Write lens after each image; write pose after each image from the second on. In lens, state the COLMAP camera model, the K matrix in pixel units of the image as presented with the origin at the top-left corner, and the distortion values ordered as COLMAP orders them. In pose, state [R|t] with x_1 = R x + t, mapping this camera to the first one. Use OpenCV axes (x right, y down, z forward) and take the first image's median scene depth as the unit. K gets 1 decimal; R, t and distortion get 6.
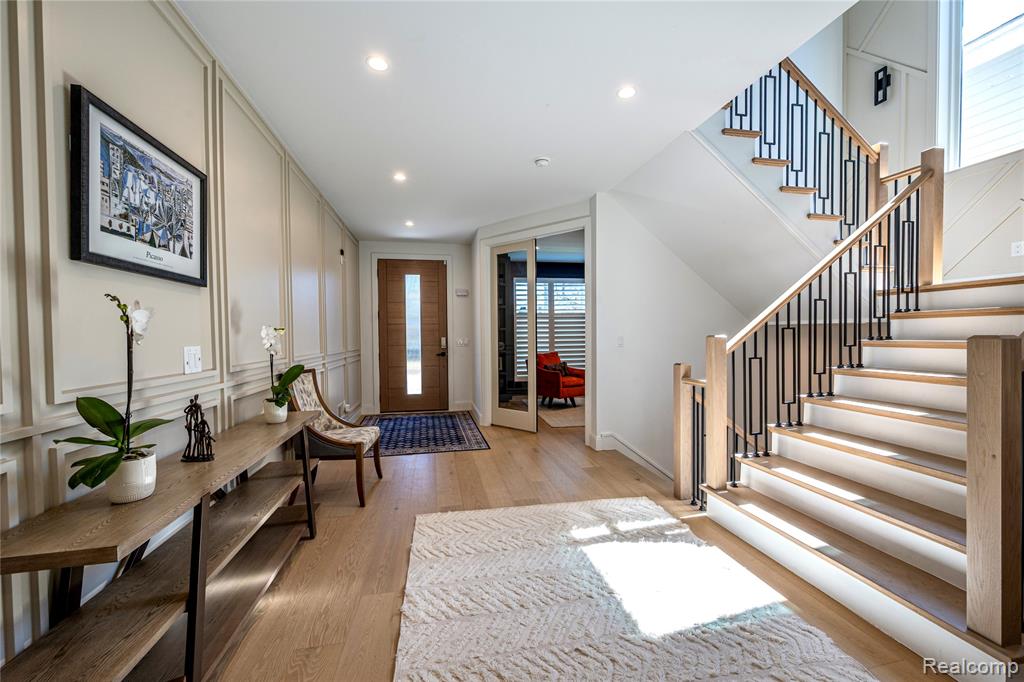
lens RADIAL K [[408.3, 0, 513.2], [0, 408.3, 342.2], [0, 0, 1]] dist [-0.000499, -0.000225]
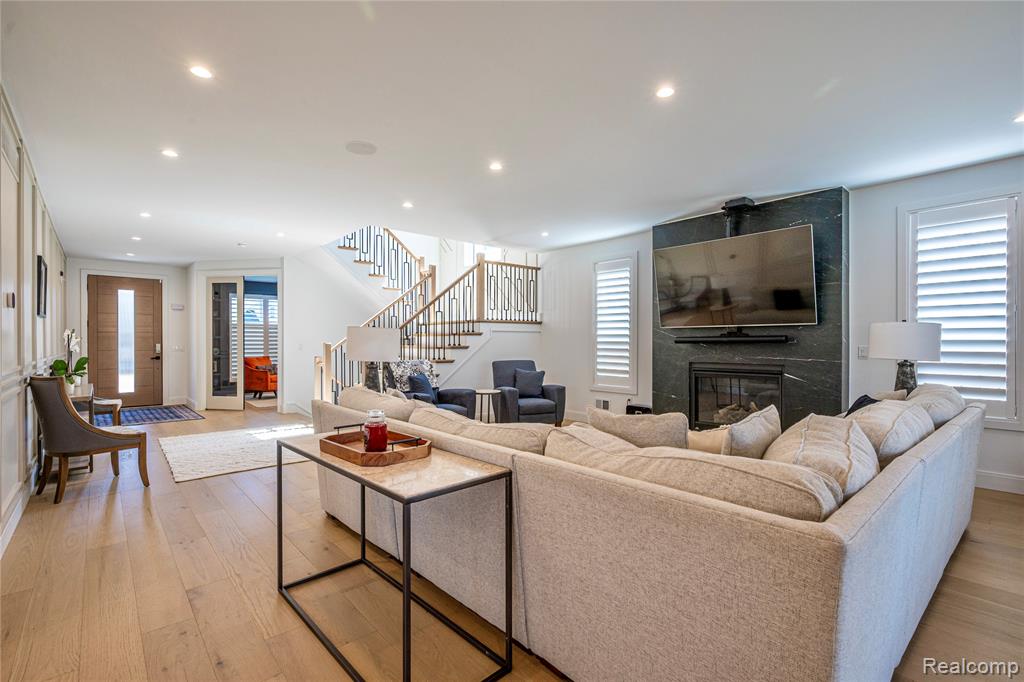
lens RADIAL K [[468.3, 0, 512.0], [0, 468.3, 342.7], [0, 0, 1]] dist [0.001350, 0.000307]
pose [[0.863611, 0.007335, 0.504106, 0.046870], [0.002645, 0.999814, -0.019079, 0.020588], [-0.504152, 0.017810, 0.863431, -1.049593]]
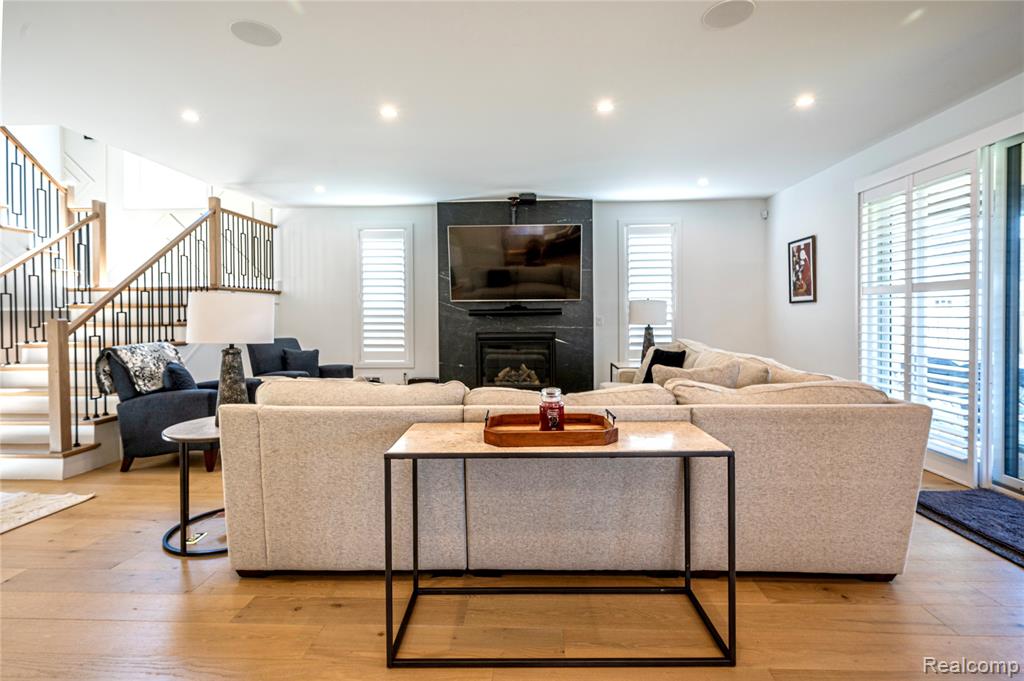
lens RADIAL K [[482.8, 0, 518.4], [0, 482.8, 319.8], [0, 0, 1]] dist [0.000235, -0.000334]
pose [[0.235090, -0.004564, 0.971963, -0.258208], [0.023909, 0.999714, -0.001088, 0.016499], [-0.971679, 0.023494, 0.235132, -0.655429]]
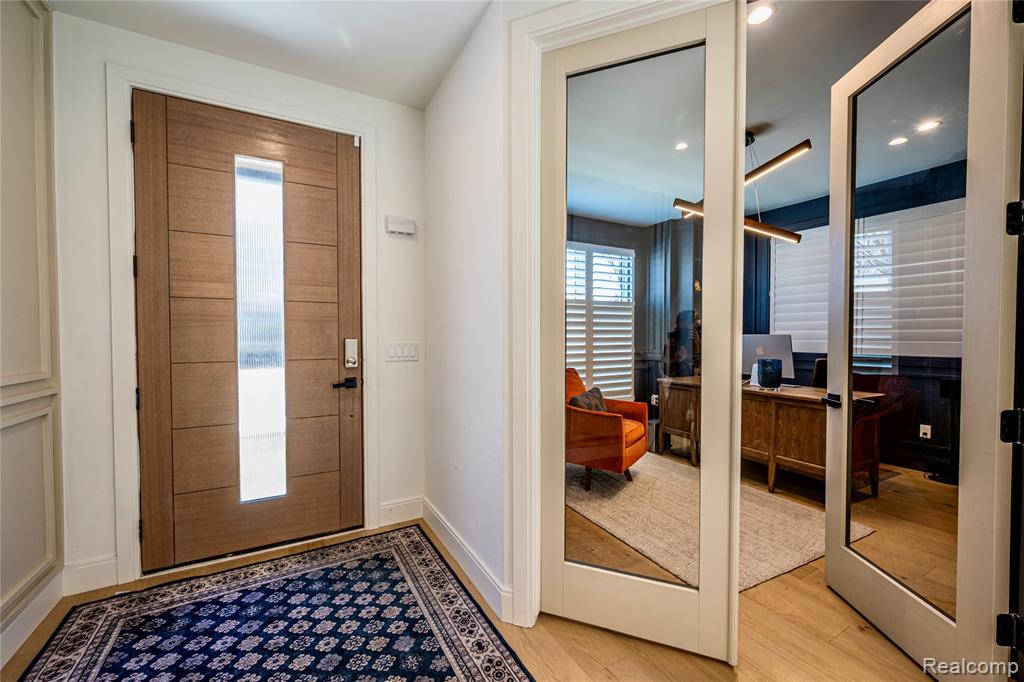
lens RADIAL K [[408.3, 0, 513.2], [0, 408.3, 342.2], [0, 0, 1]] dist [-0.000499, -0.000225]
pose [[0.952757, 0.002345, 0.303726, -0.213350], [-0.002547, 0.999997, 0.000268, -0.013669], [-0.303724, -0.001029, 0.952760, 0.885937]]
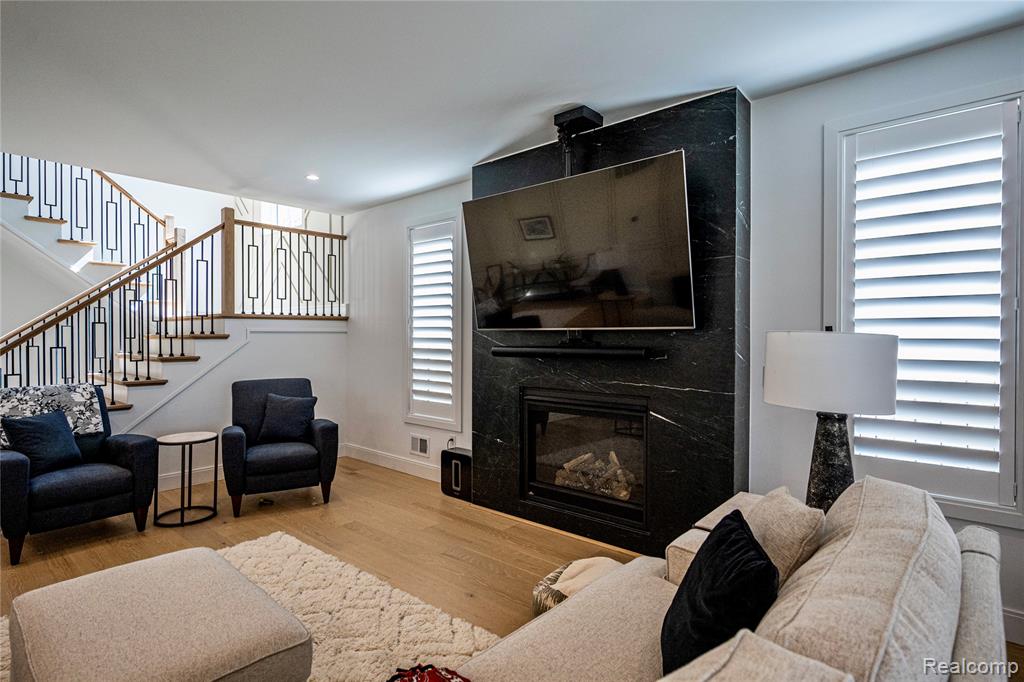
lens RADIAL K [[520.8, 0, 512.0], [0, 520.8, 341.0], [0, 0, 1]] dist [-0.000737, -0.000741]
pose [[0.792503, 0.001713, 0.609865, 0.559531], [0.005089, 0.999943, -0.009421, -0.016838], [-0.609846, 0.010569, 0.792449, -0.877497]]
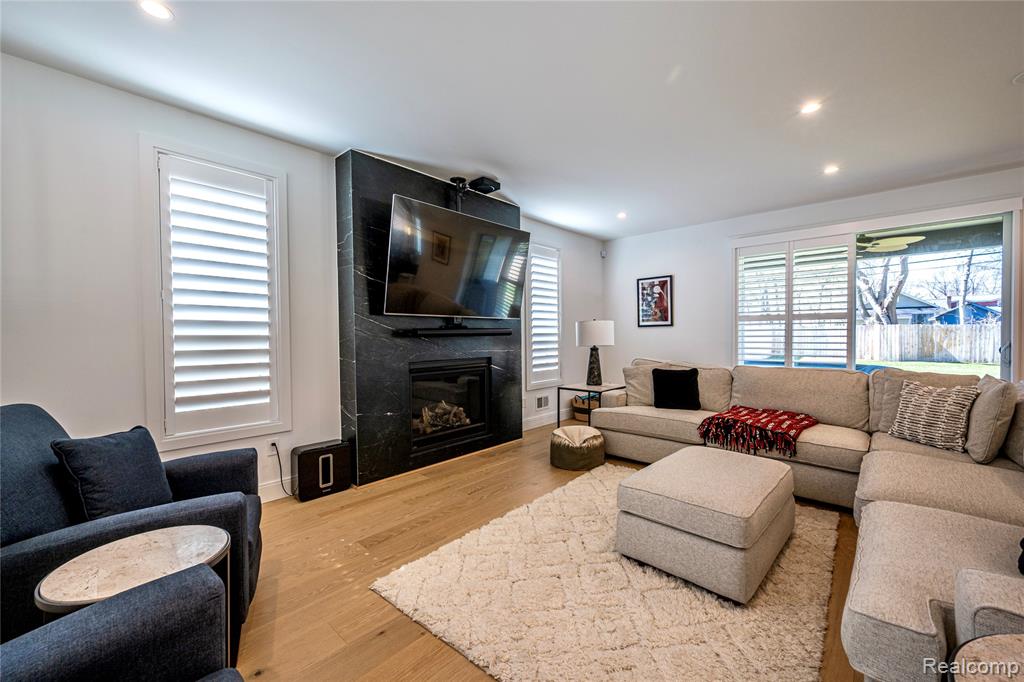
lens RADIAL K [[408.3, 0, 513.2], [0, 408.3, 342.2], [0, 0, 1]] dist [-0.000499, -0.000225]
pose [[-0.590743, -0.002038, 0.806857, 0.311996], [0.027700, 0.999356, 0.022805, -0.003608], [-0.806384, 0.035822, -0.590307, 0.115769]]
